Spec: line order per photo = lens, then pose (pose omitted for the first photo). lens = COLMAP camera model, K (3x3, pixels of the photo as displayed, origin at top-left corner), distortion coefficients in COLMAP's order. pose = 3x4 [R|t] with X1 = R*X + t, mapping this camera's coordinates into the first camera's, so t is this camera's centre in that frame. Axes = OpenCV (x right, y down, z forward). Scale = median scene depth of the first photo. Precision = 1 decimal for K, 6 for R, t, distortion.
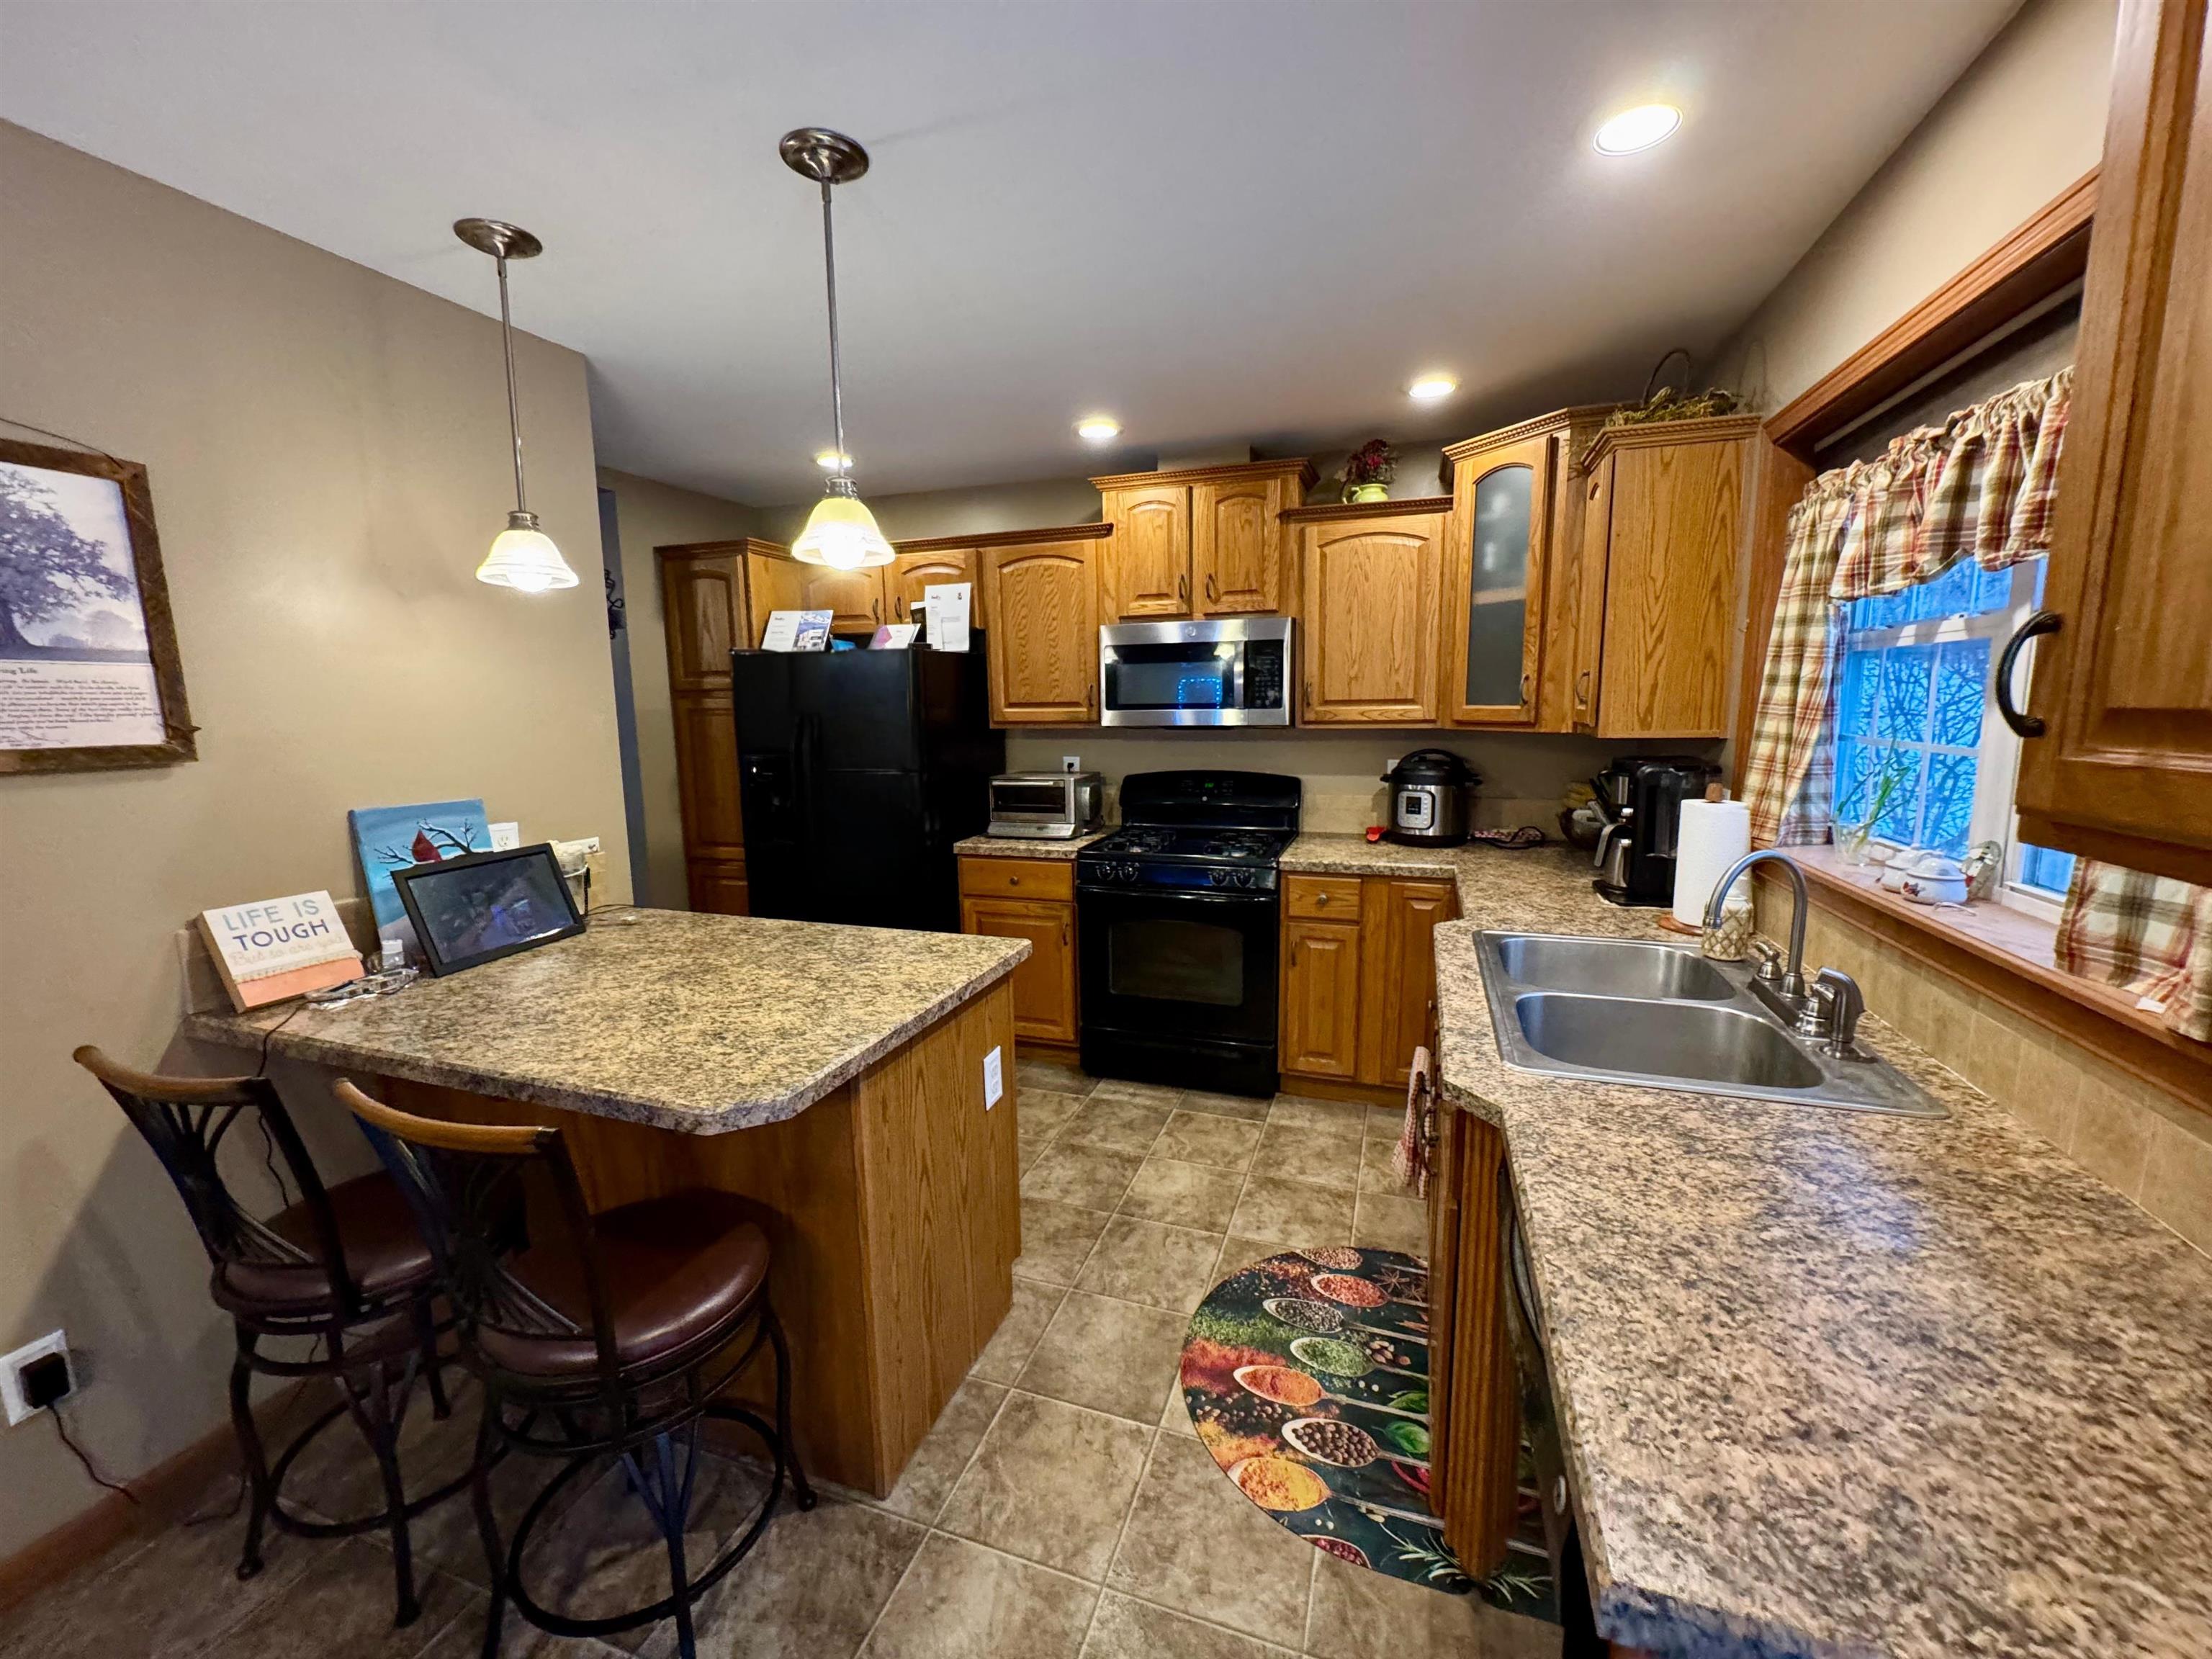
lens RADIAL K [[874.9, 0, 1106.7], [0, 874.9, 832.9], [0, 0, 1]] dist [-0.006709, 0.001228]
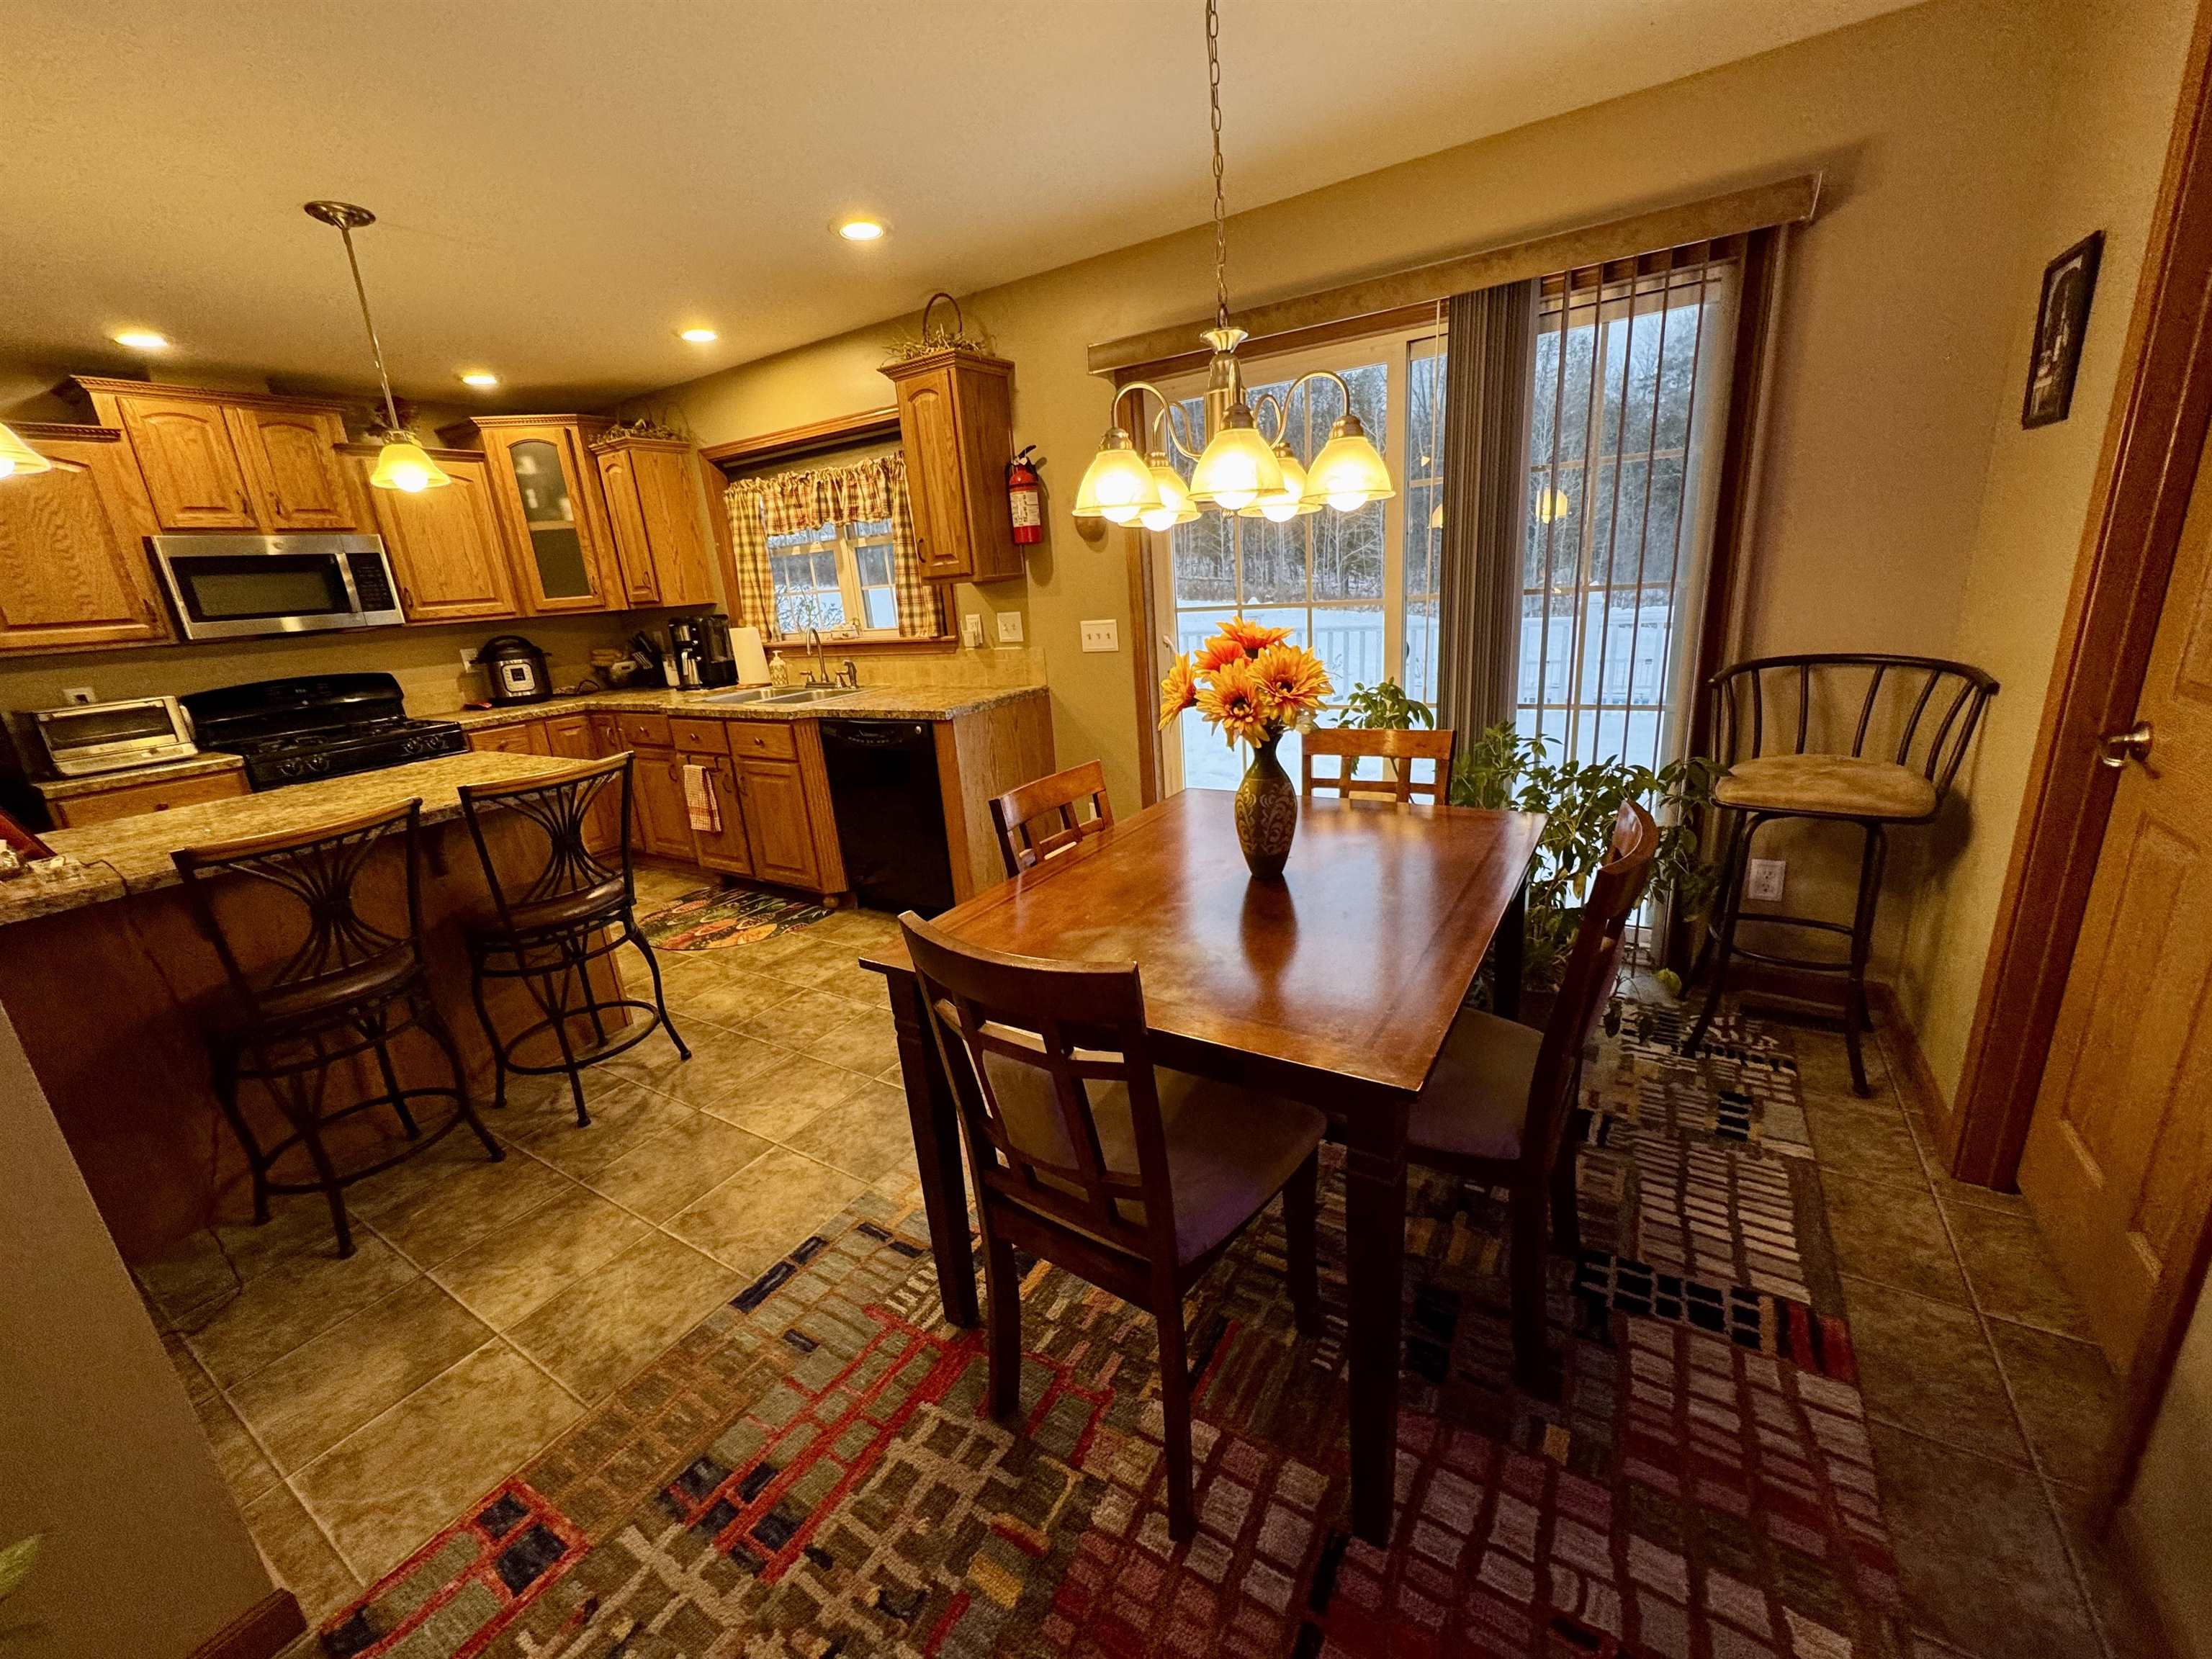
lens RADIAL K [[874.9, 0, 1109.5], [0, 874.9, 829.9], [0, 0, 1]] dist [-0.006709, 0.001228]
pose [[0.222347, -0.275553, 0.935218, -0.976168], [0.218538, 0.948908, 0.227630, 0.112333], [-0.950159, 0.153768, 0.271206, -0.299143]]
